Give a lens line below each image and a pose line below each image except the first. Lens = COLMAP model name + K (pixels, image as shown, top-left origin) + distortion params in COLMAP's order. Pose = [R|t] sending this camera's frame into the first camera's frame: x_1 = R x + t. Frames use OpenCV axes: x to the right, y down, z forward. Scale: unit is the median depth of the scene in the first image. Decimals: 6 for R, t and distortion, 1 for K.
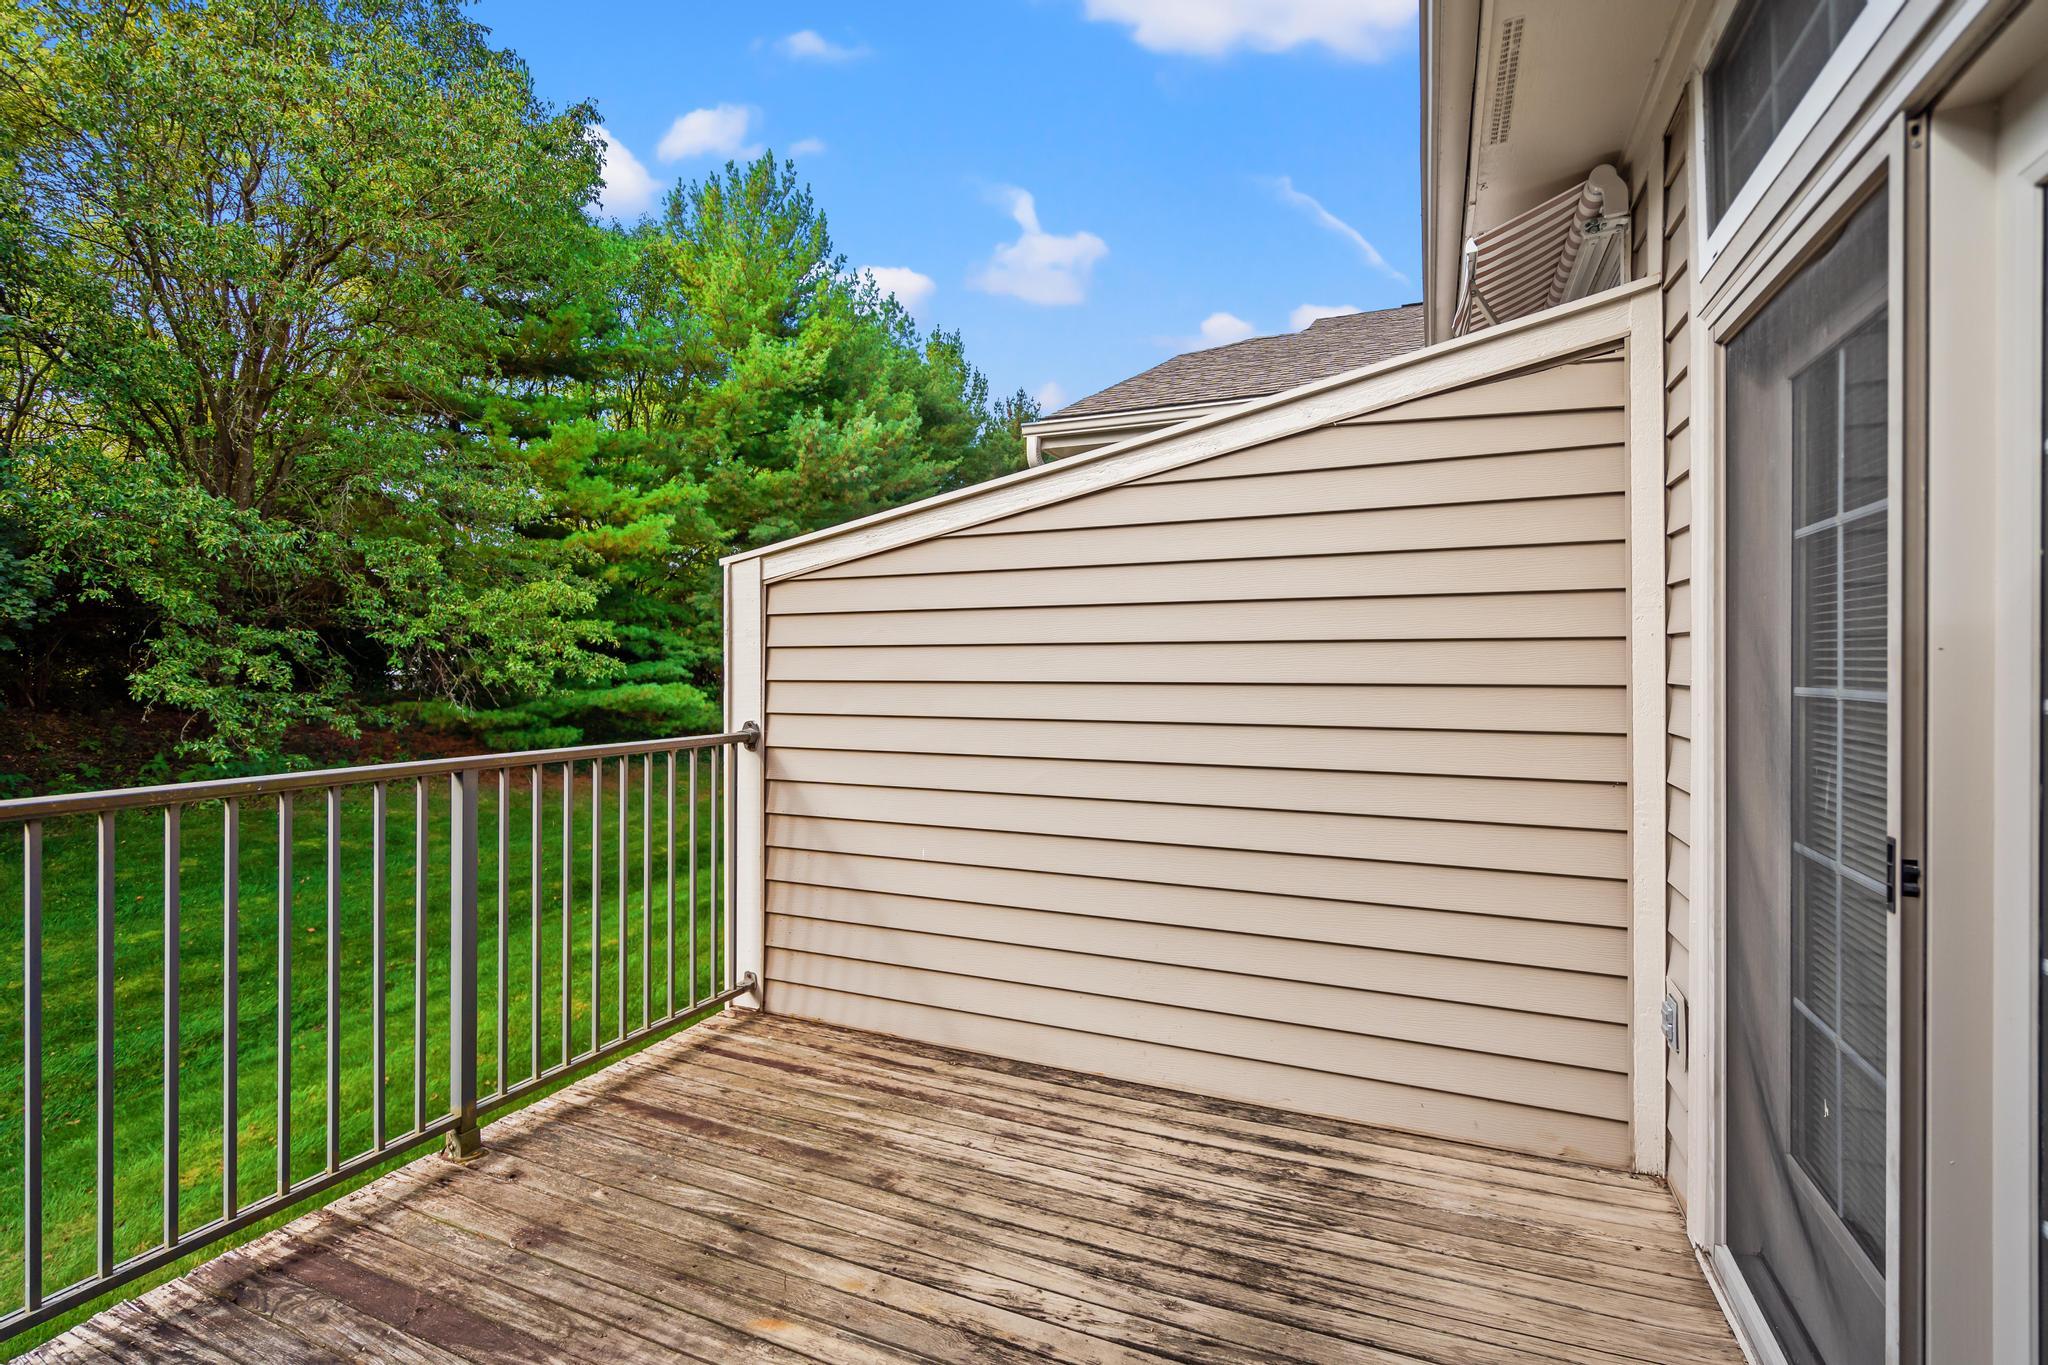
lens RADIAL K [[952.7, 0, 1005.2], [0, 952.7, 662.0], [0, 0, 1]] dist [-0.001937, 0.002743]
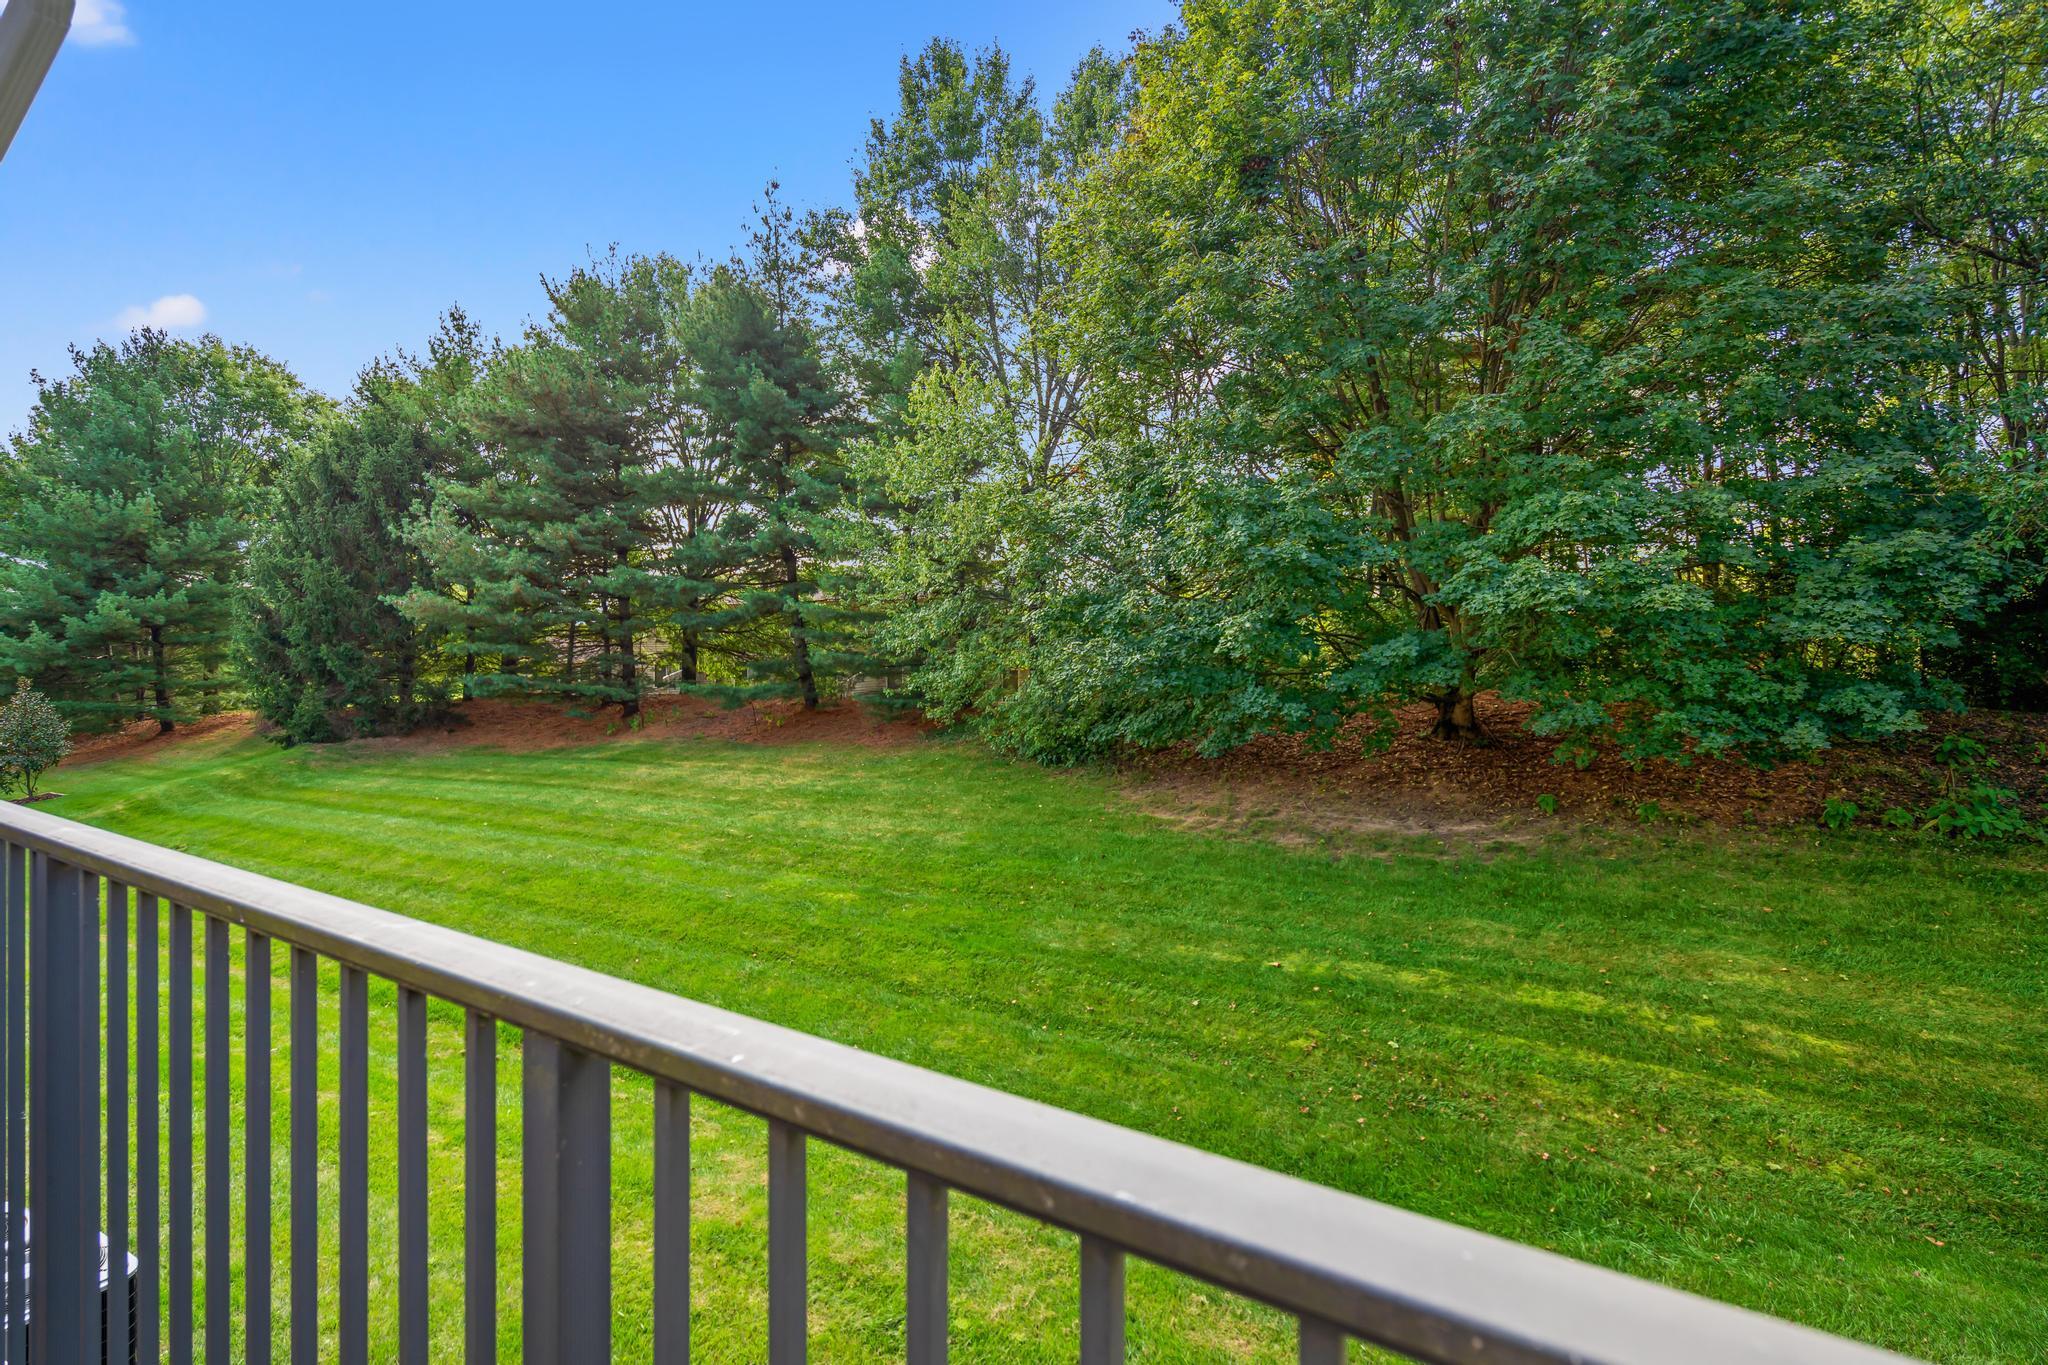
lens RADIAL K [[952.7, 0, 1010.7], [0, 952.7, 658.6], [0, 0, 1]] dist [-0.001937, 0.002743]
pose [[-0.132557, -0.003521, -0.991169, -0.044102], [0.000376, 0.999993, -0.003603, 0.001143], [0.991175, -0.000850, -0.132554, 0.171117]]
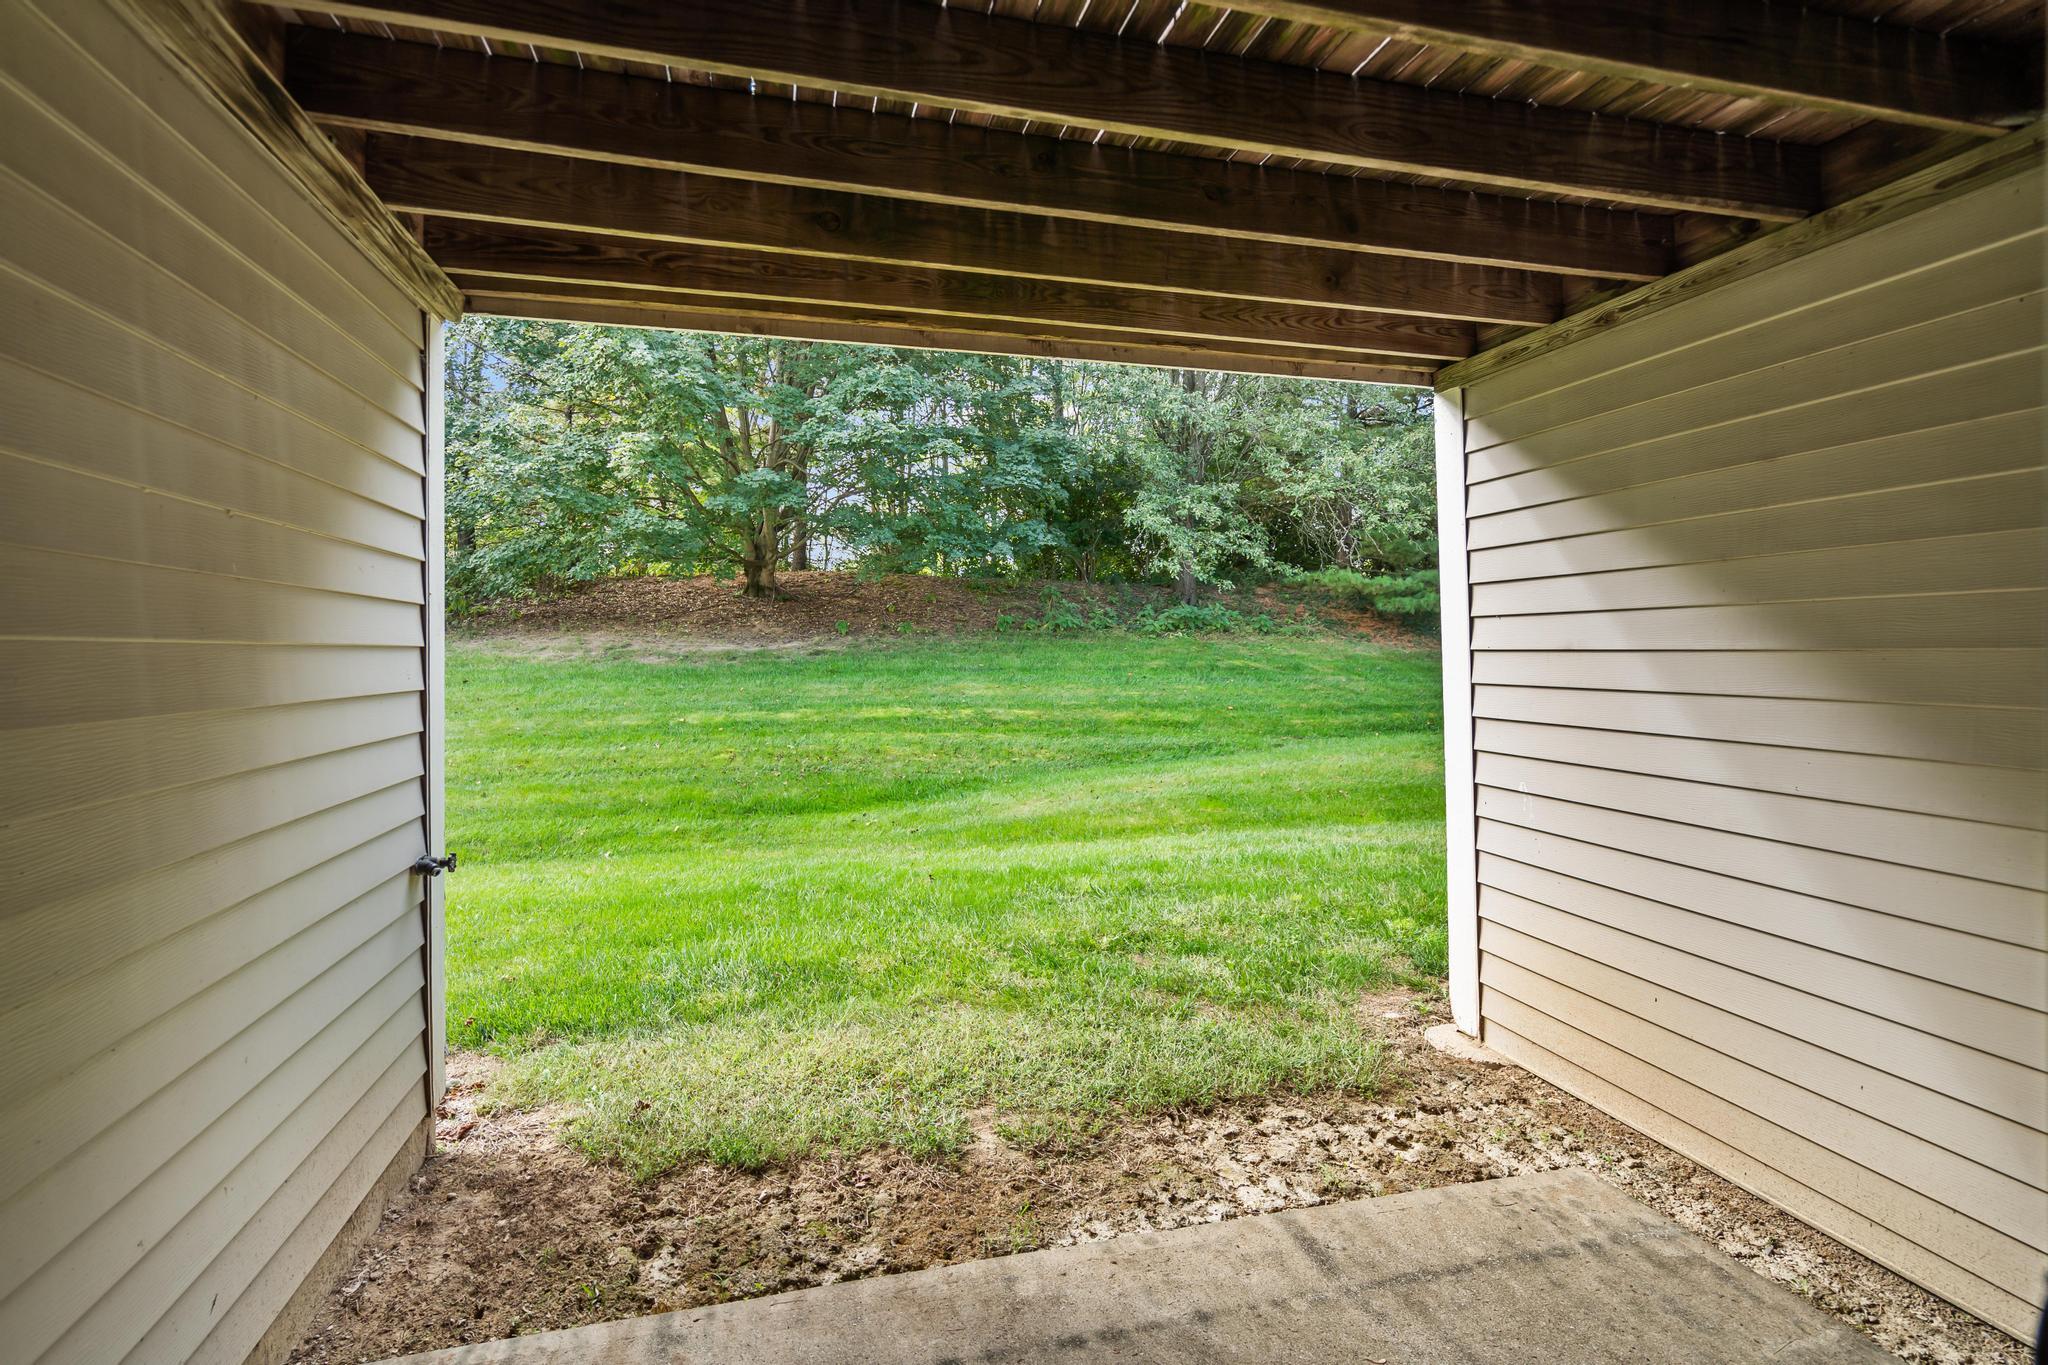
lens RADIAL K [[952.7, 0, 1002.0], [0, 952.7, 662.8], [0, 0, 1]] dist [-0.001937, 0.002743]
pose [[0.613815, 0.006532, -0.789423, 0.053863], [-0.000071, 0.999966, 0.008218, 0.152702], [0.789450, -0.004988, 0.613795, -0.002328]]
